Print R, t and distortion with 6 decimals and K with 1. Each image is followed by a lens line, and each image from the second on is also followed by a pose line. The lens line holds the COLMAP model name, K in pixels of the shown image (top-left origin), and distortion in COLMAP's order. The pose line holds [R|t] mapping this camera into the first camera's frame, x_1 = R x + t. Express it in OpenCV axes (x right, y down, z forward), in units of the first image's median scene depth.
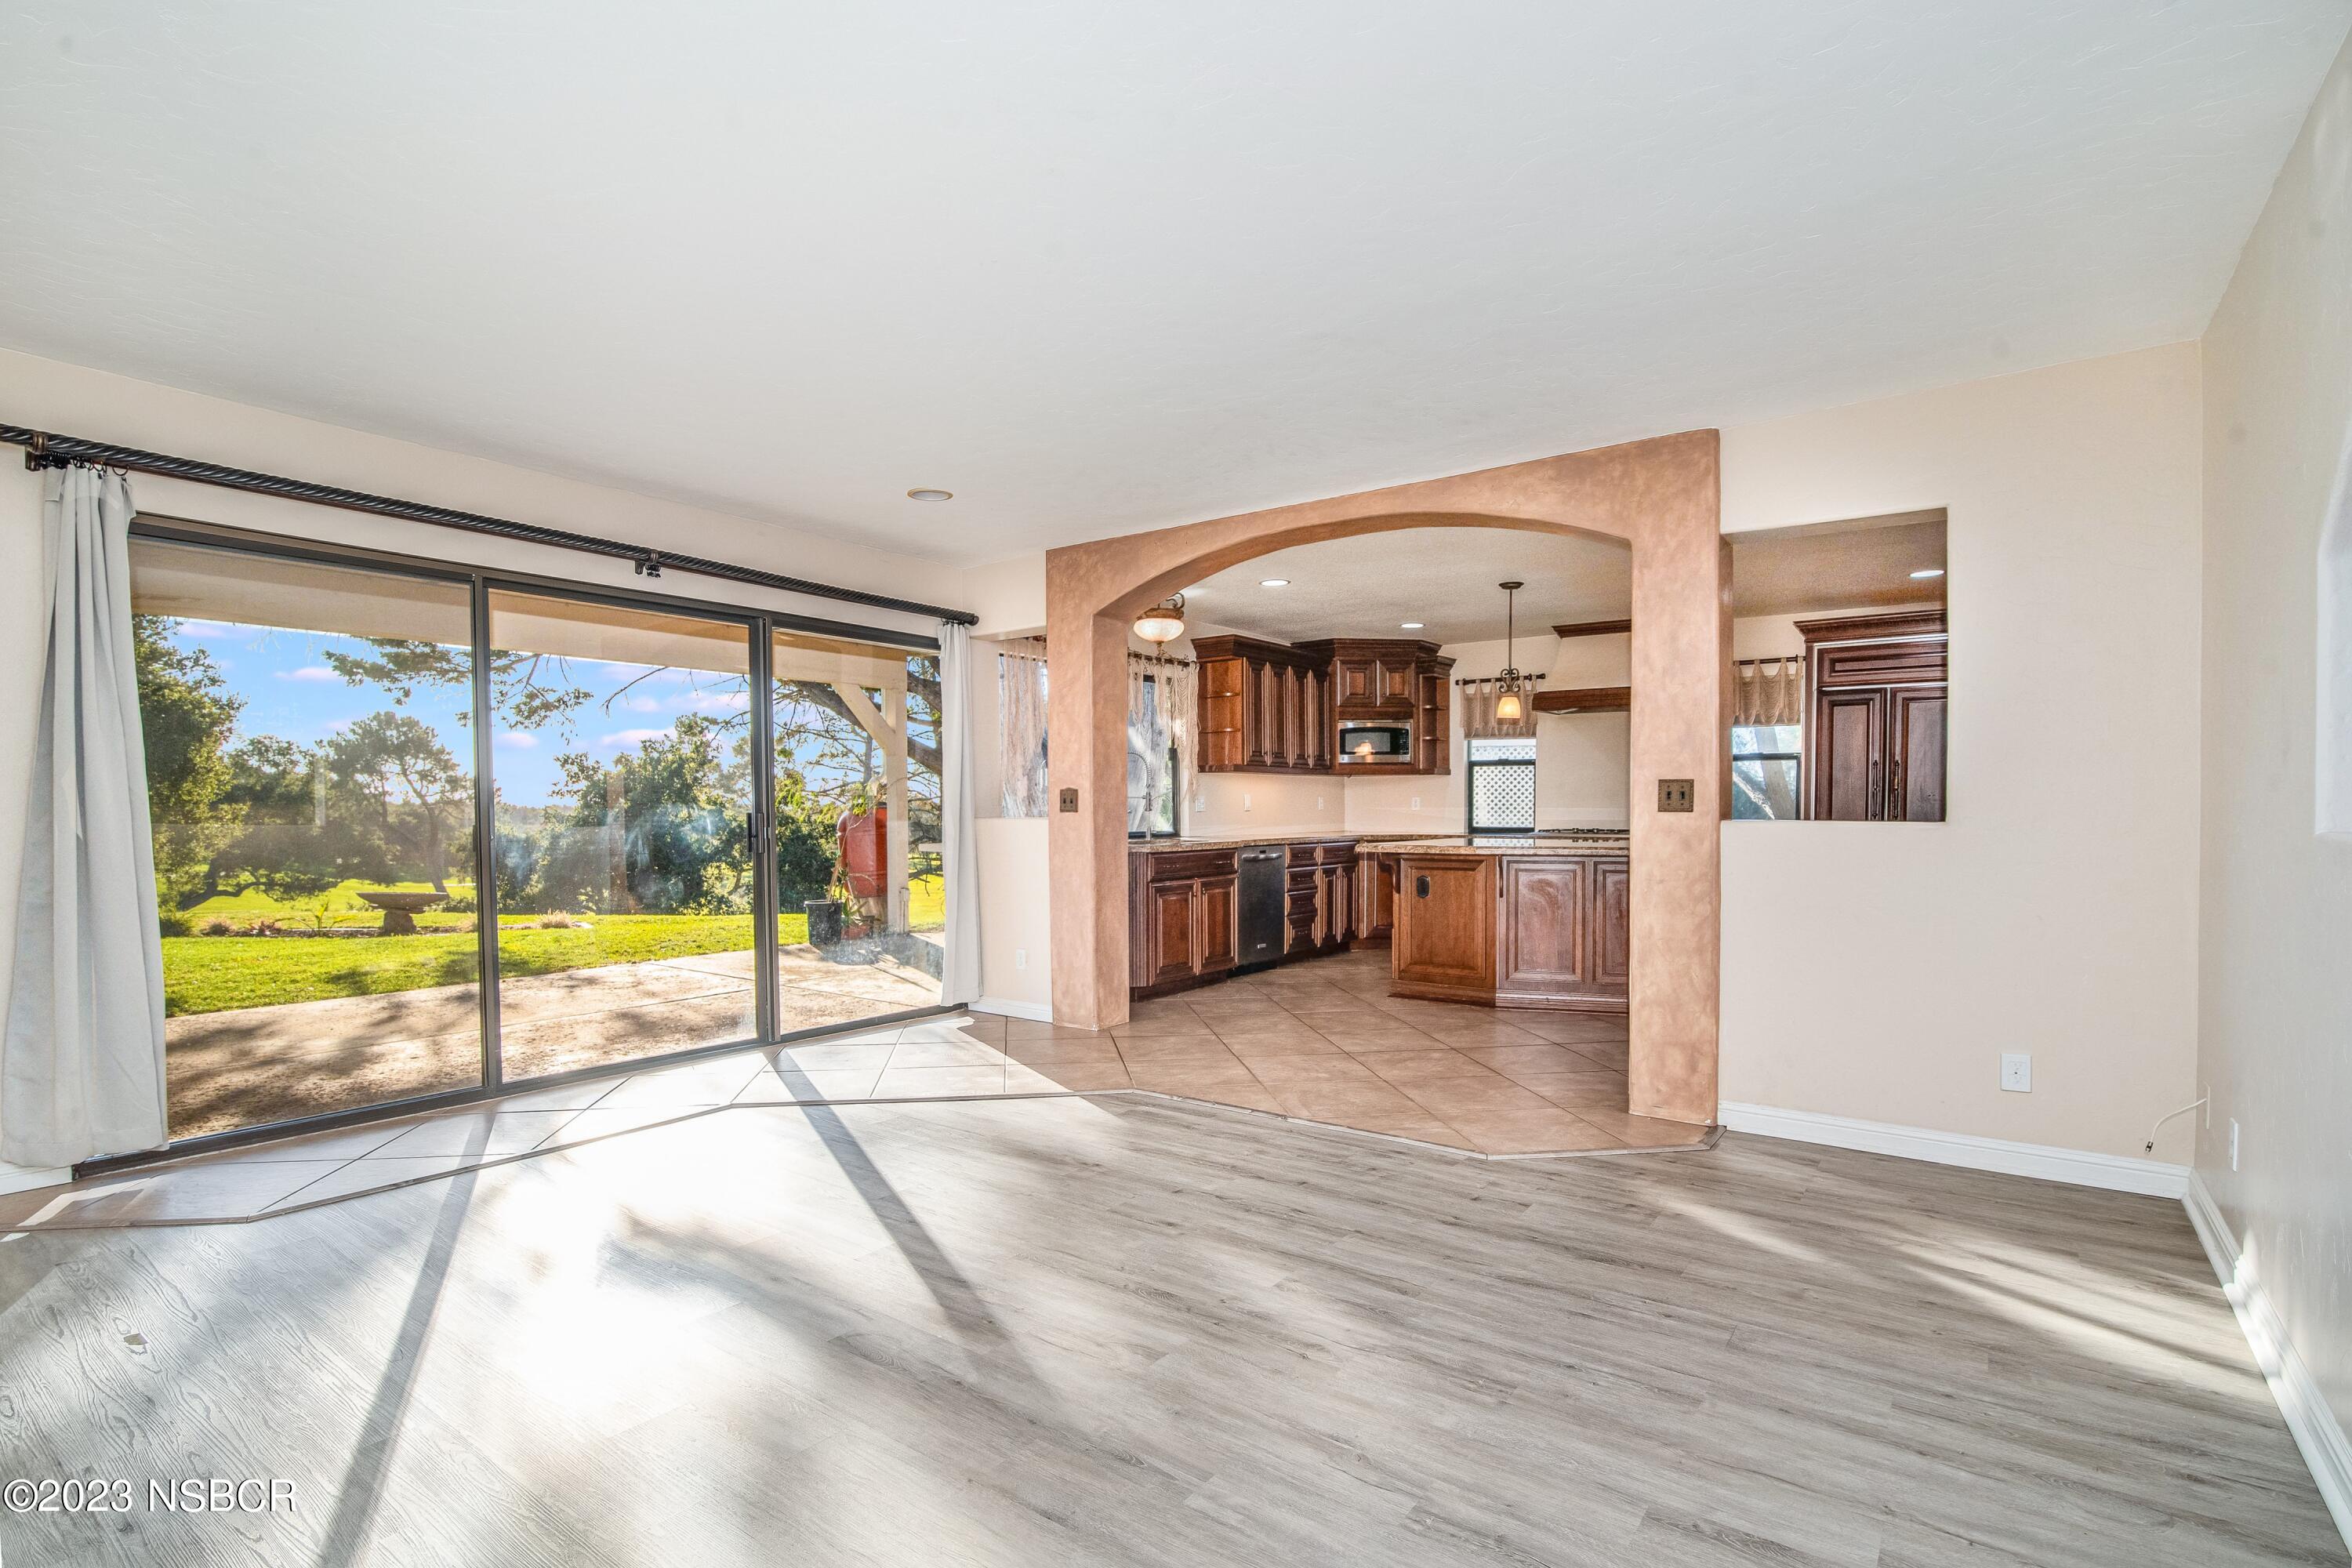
lens RADIAL K [[1099.8, 0, 1191.3], [0, 1099.8, 806.9], [0, 0, 1]] dist [-0.018801, 0.001483]
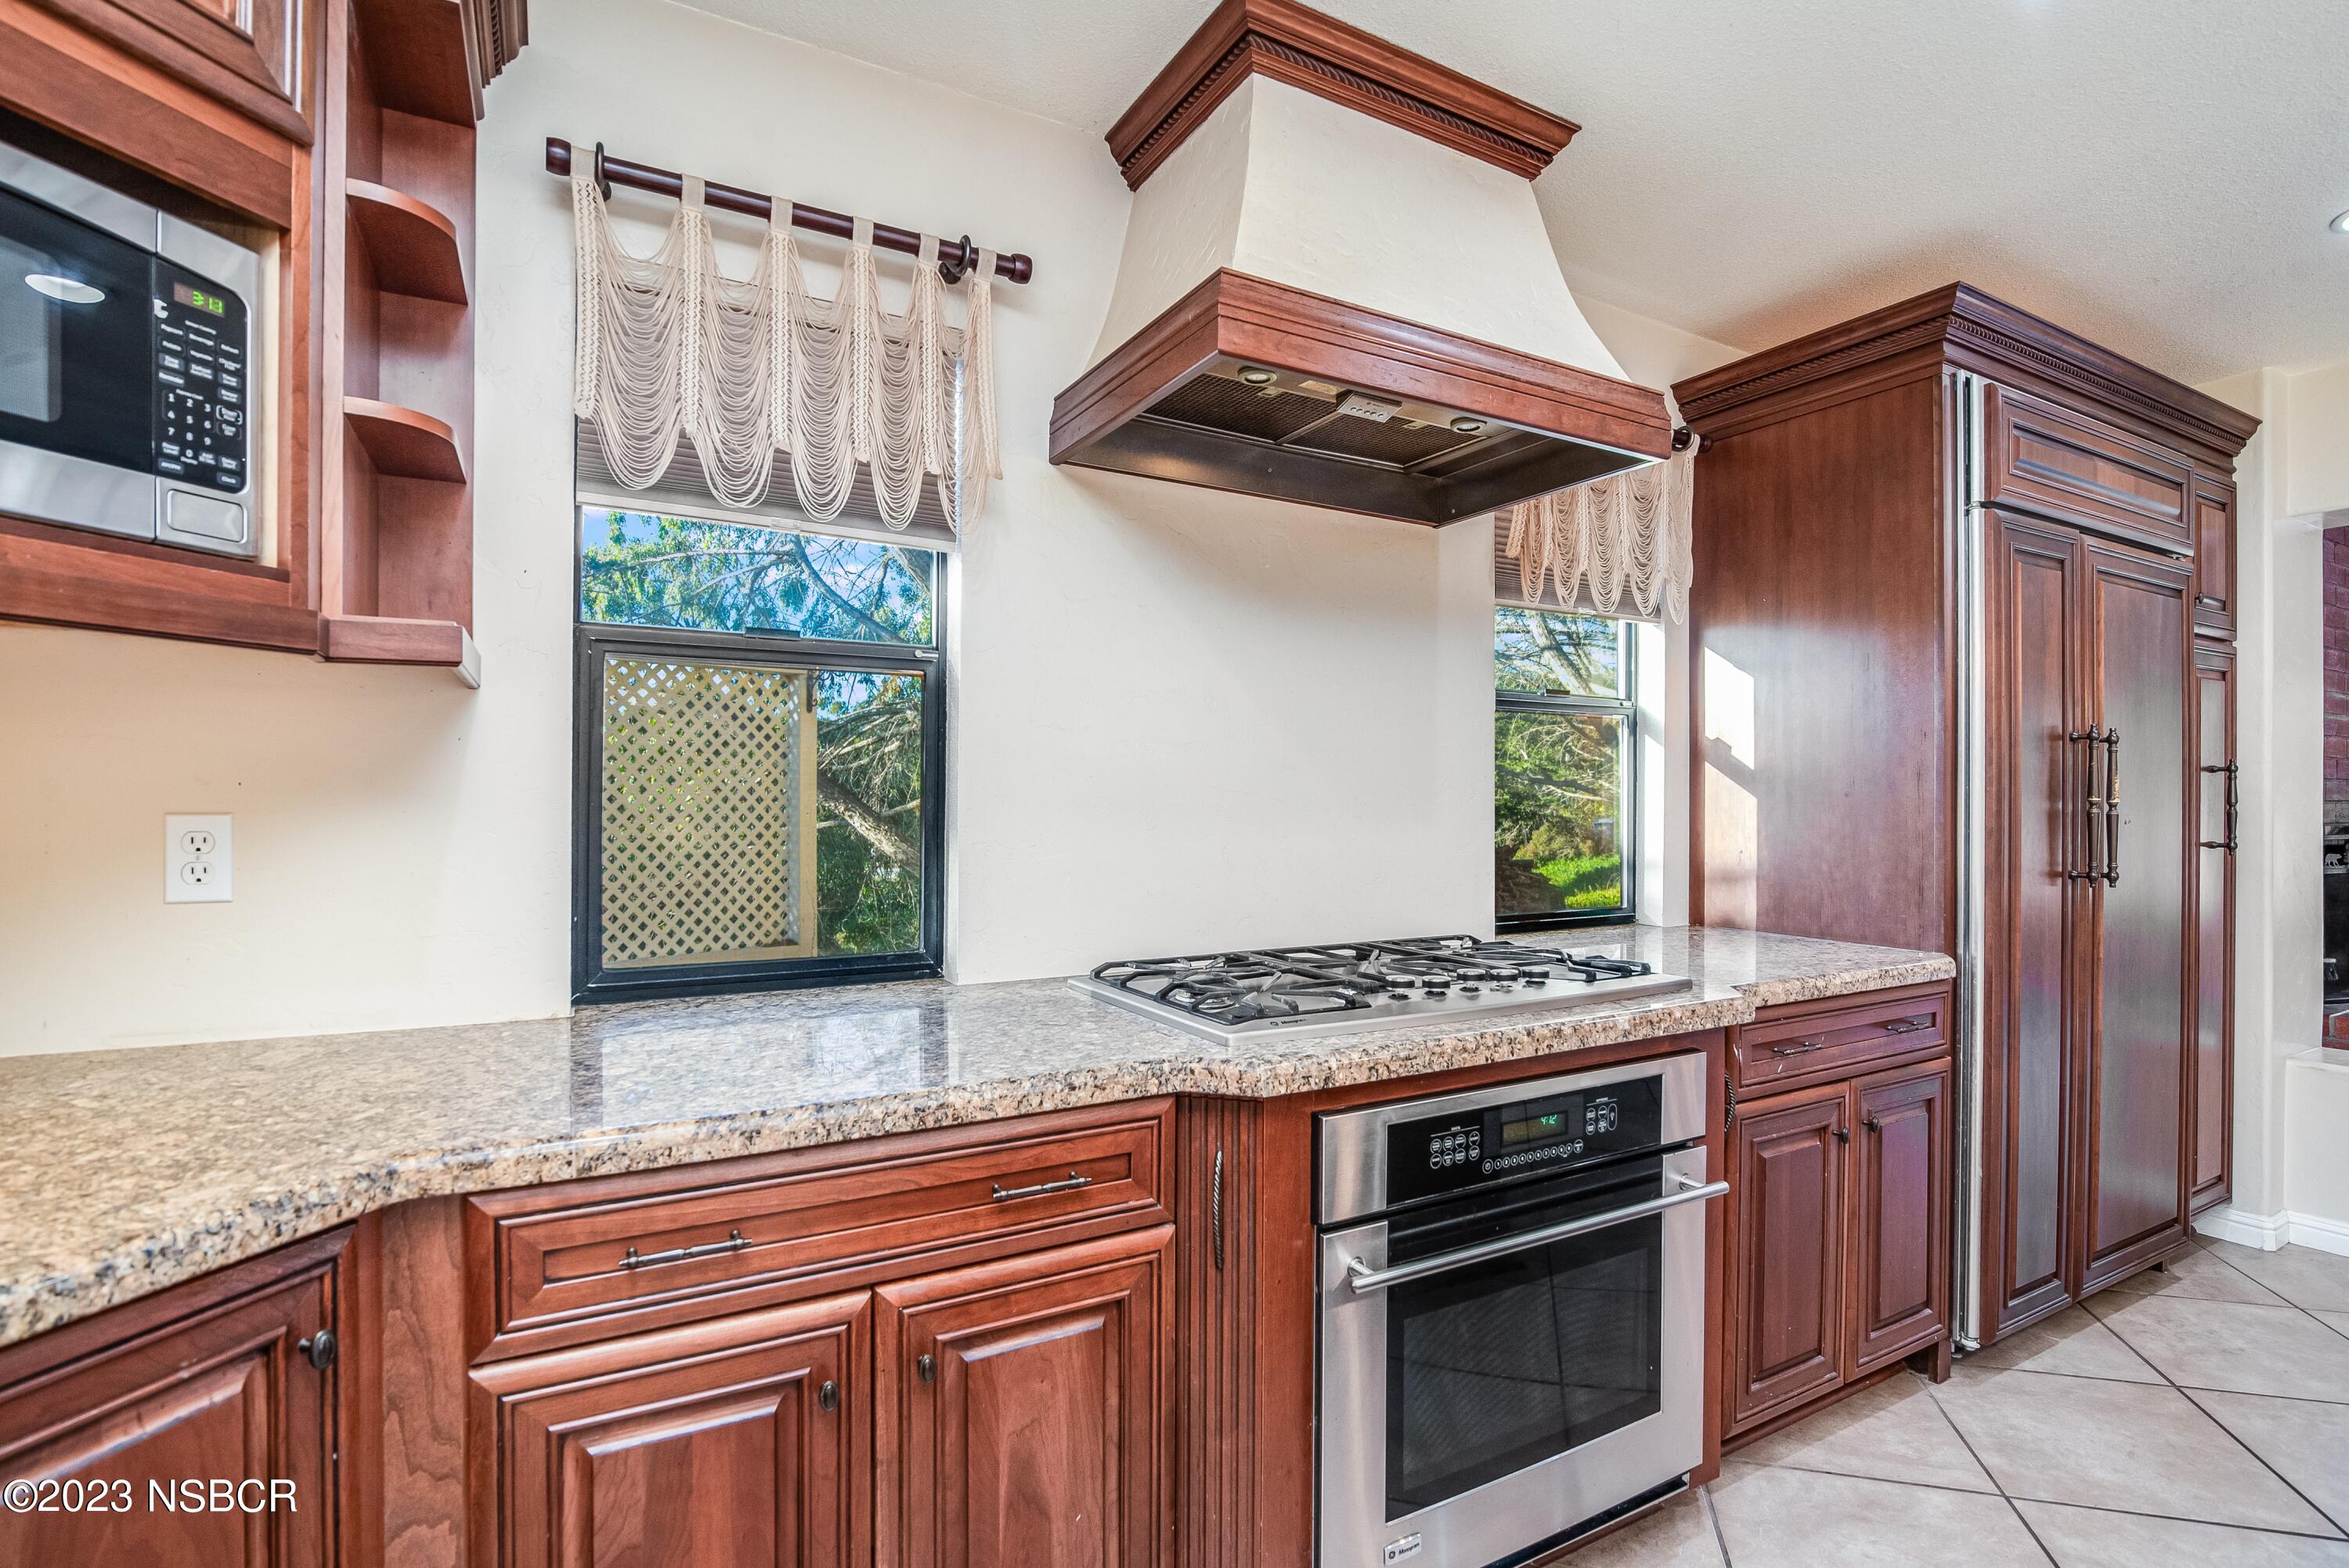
lens RADIAL K [[1098.3, 0, 1182.6], [0, 1098.3, 795.6], [0, 0, 1]] dist [-0.018801, 0.001483]
pose [[0.423057, 0.002658, 0.906099, 0.130252], [-0.003855, 0.999992, -0.001134, -0.012681], [-0.906095, -0.003013, 0.423064, 0.849759]]
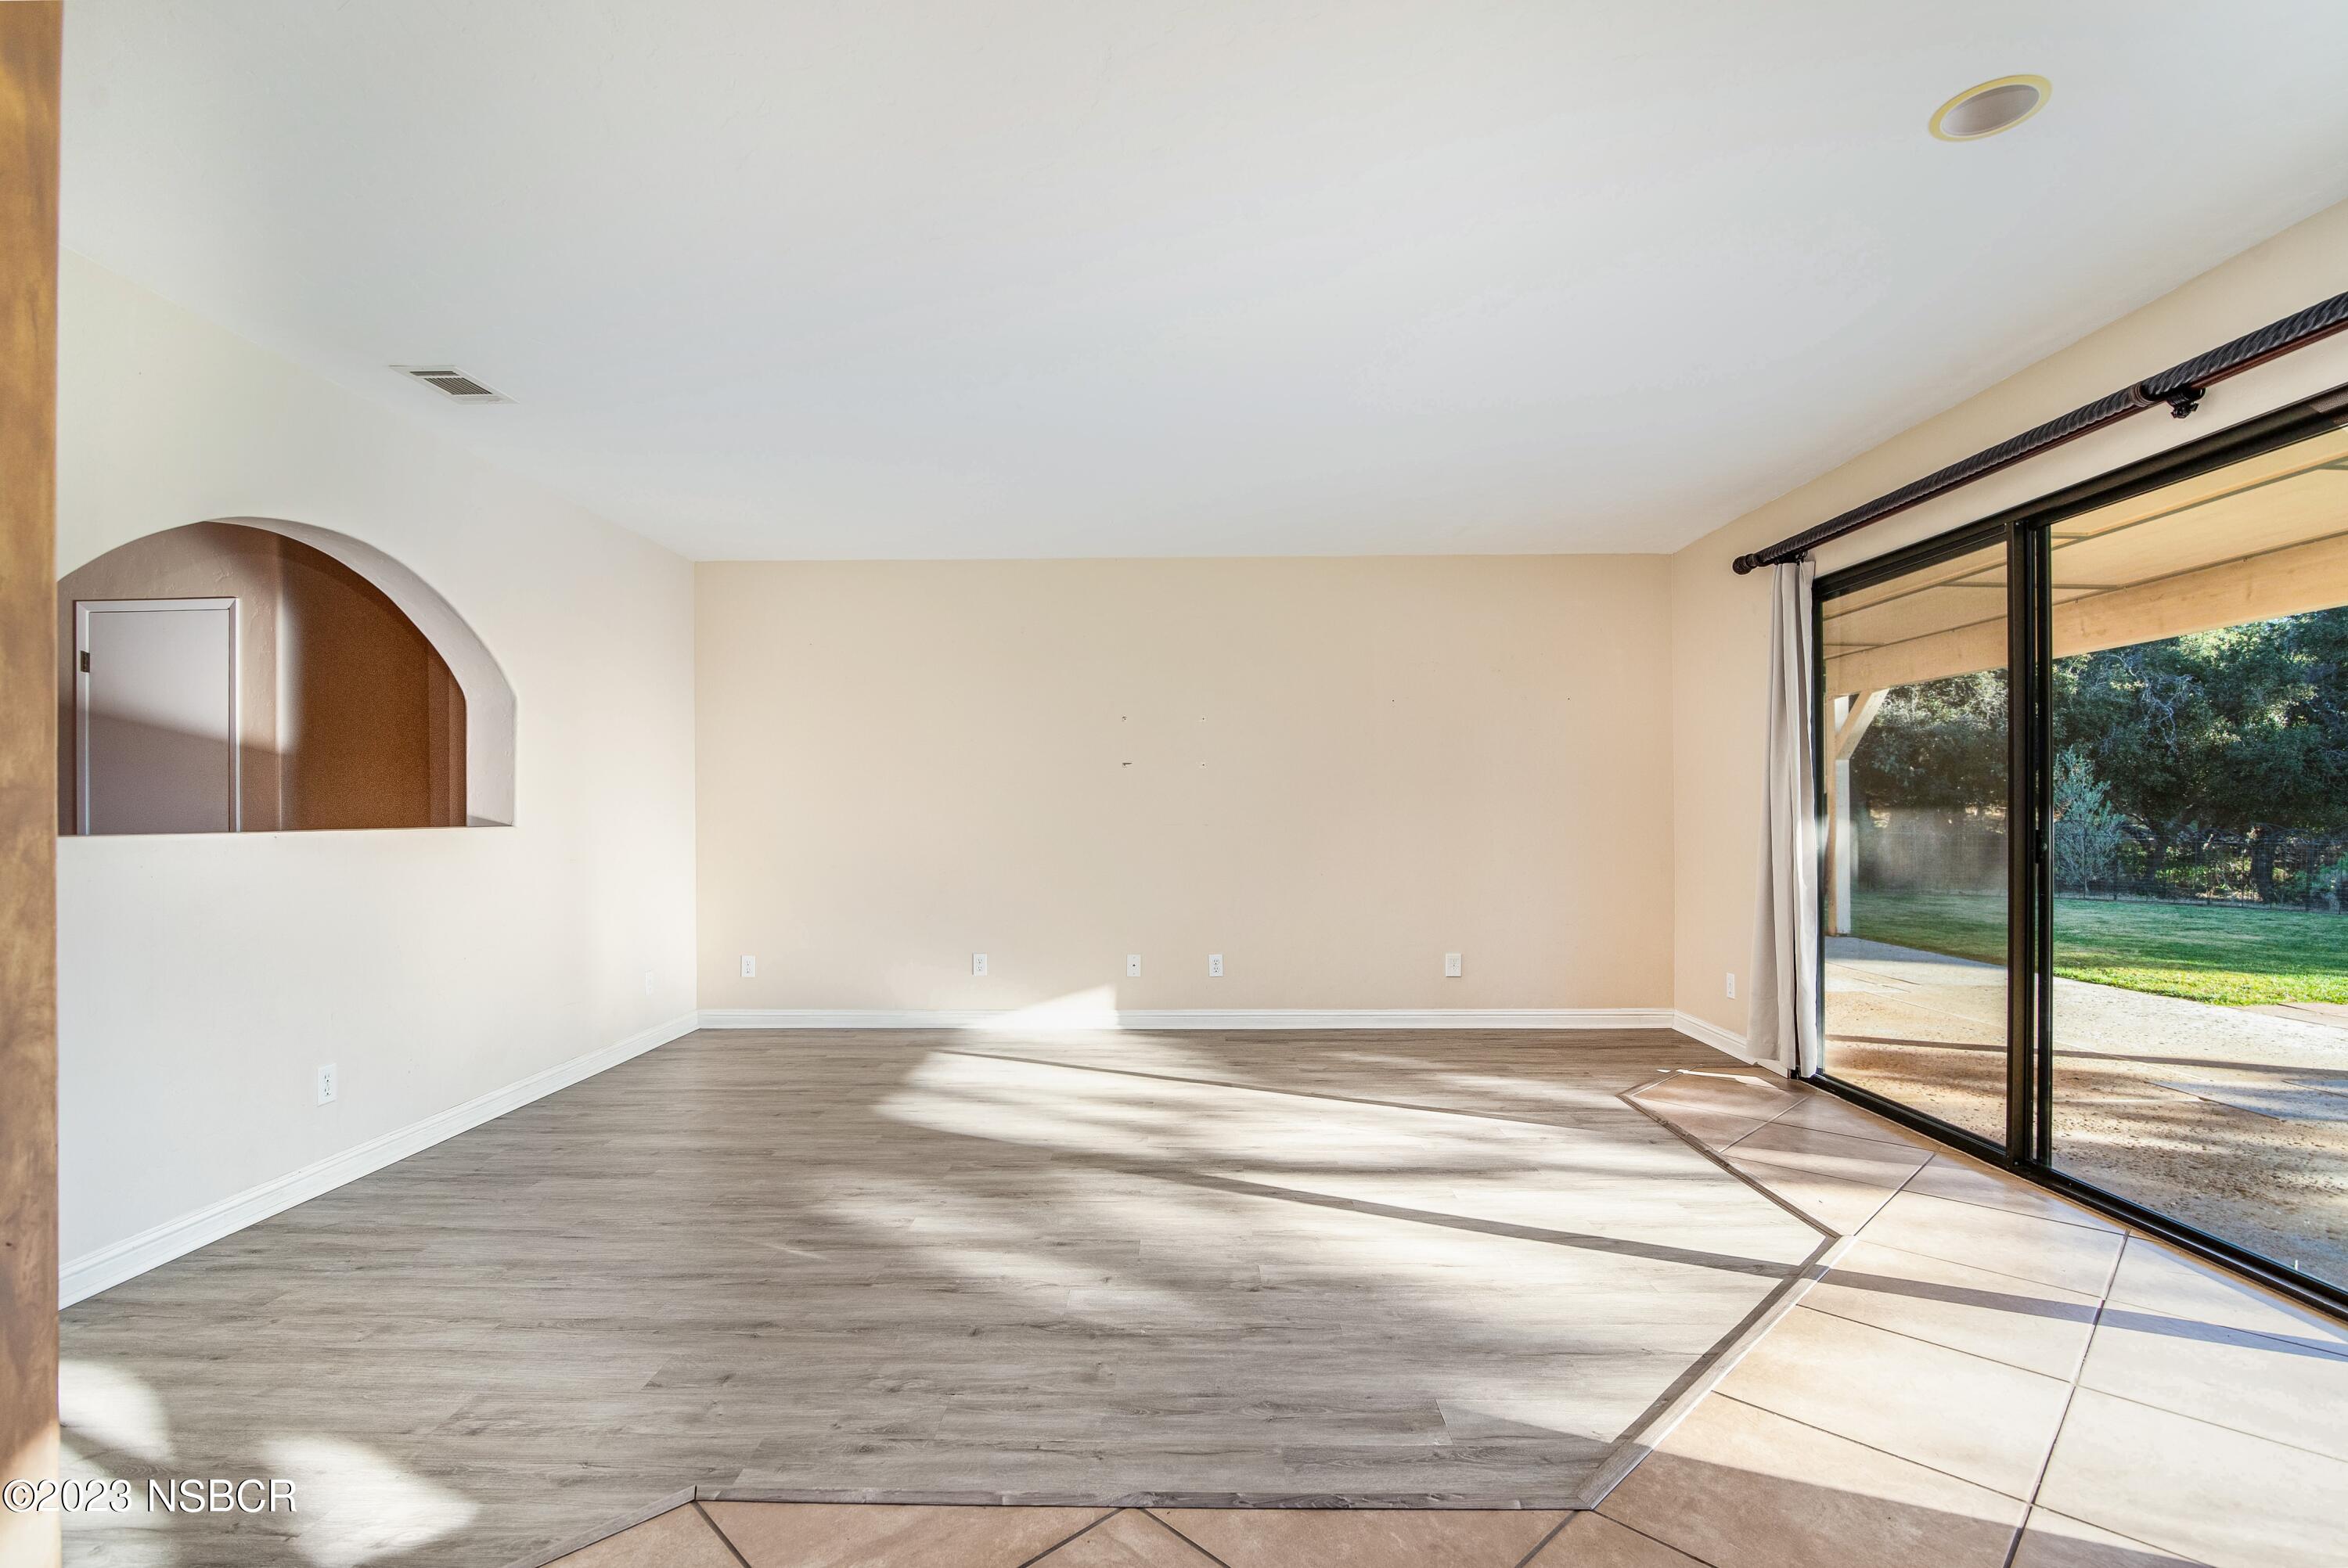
lens RADIAL K [[1097.7, 0, 1153.4], [0, 1097.7, 804.0], [0, 0, 1]] dist [-0.018801, 0.001483]
pose [[-0.828463, -0.004108, -0.560028, 0.388631], [0.002109, 0.999943, -0.010454, 0.003081], [0.560040, -0.009842, -0.828407, 1.582767]]
